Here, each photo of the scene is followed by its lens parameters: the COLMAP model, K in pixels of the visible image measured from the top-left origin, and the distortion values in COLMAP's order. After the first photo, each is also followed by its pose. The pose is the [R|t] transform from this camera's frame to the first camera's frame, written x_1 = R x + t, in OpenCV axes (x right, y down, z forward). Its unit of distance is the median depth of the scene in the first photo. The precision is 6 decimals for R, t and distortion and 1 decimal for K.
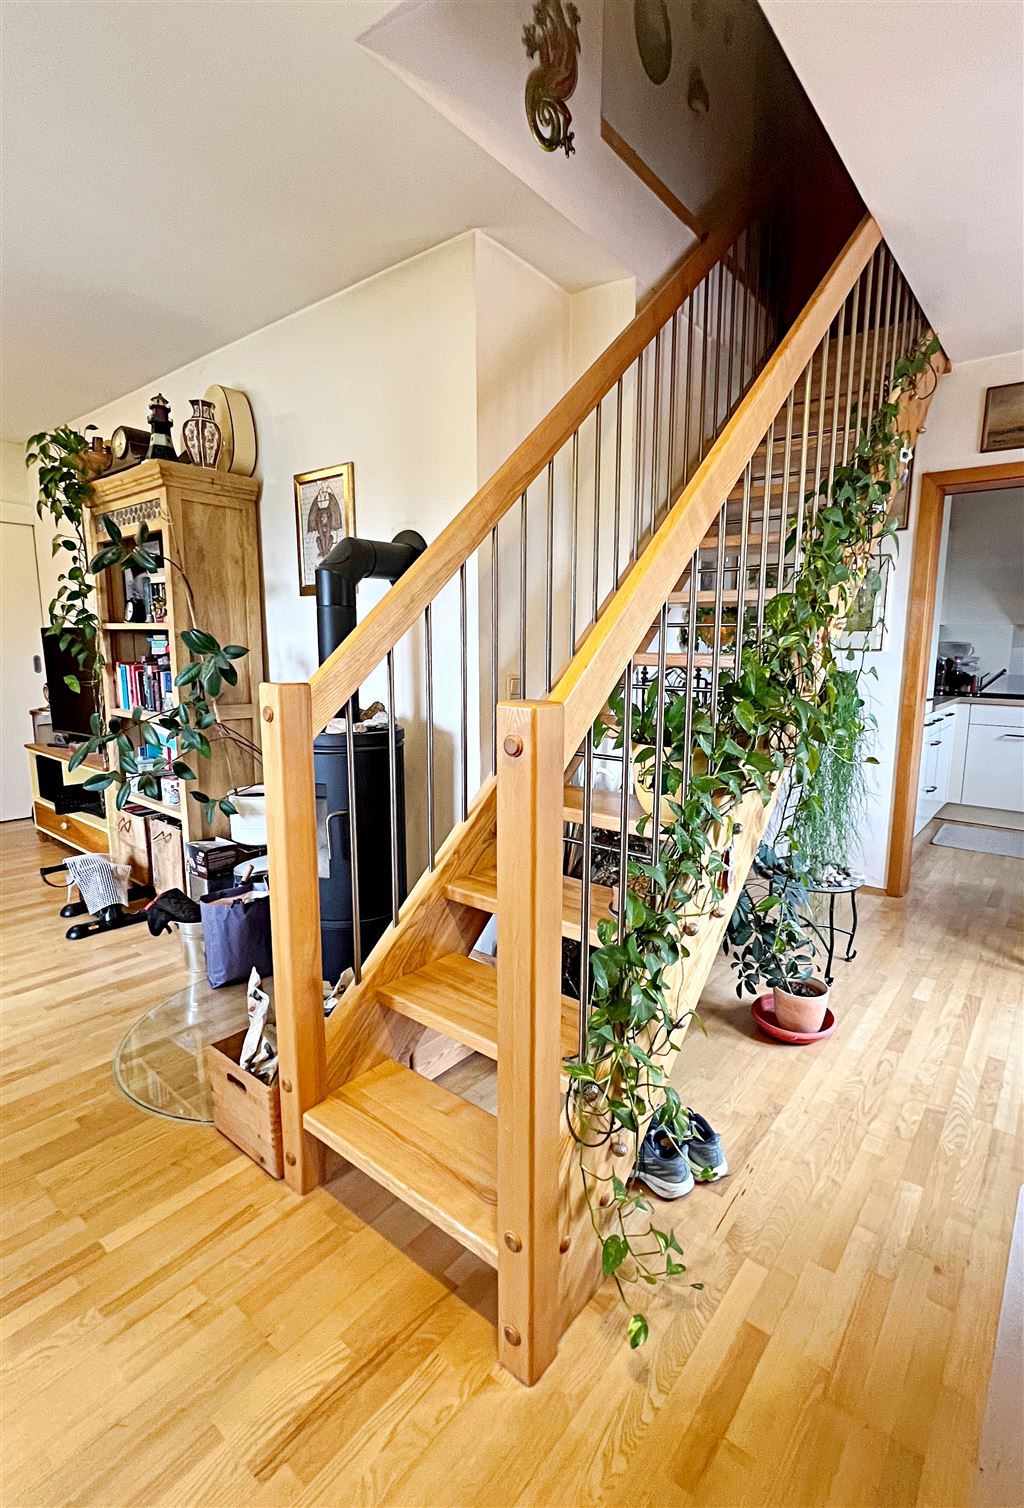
lens RADIAL K [[709.9, 0, 515.9], [0, 709.9, 751.6], [0, 0, 1]] dist [0.001966, 0.000010]
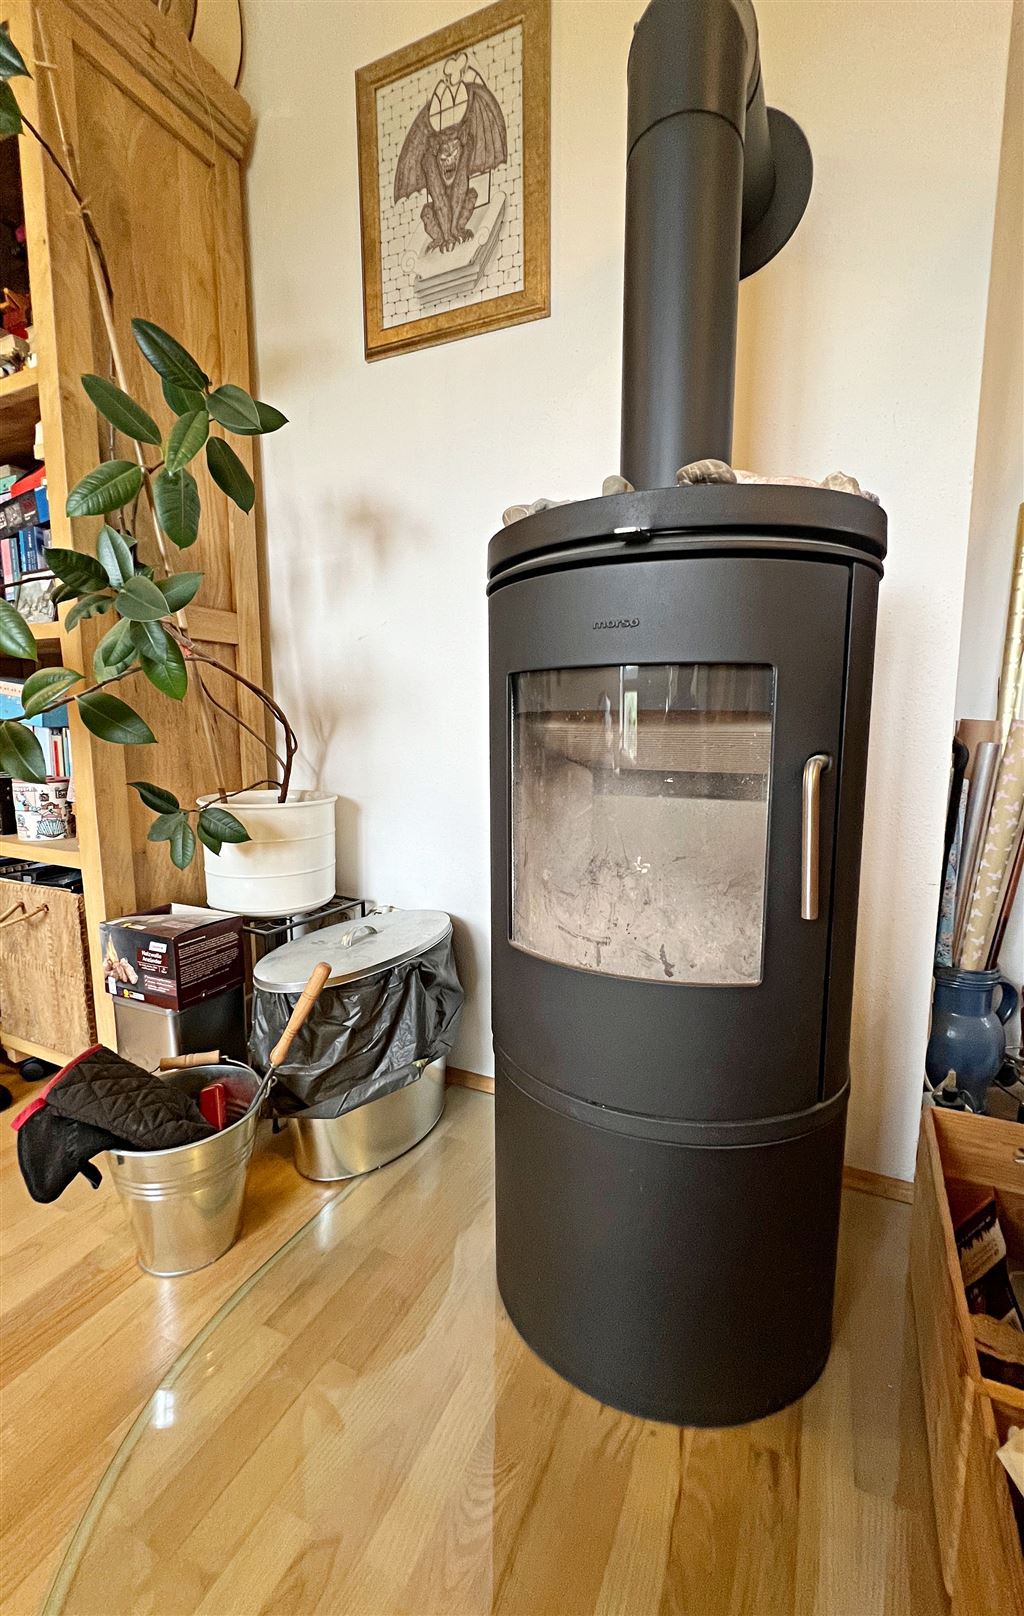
lens RADIAL K [[657.1, 0, 508.6], [0, 657.1, 803.7], [0, 0, 1]] dist [-0.001688, -0.000096]
pose [[0.965082, -0.038228, 0.259145, -0.339596], [0.044941, 0.998789, -0.020027, 0.079808], [-0.258065, 0.030974, 0.965631, 0.584602]]
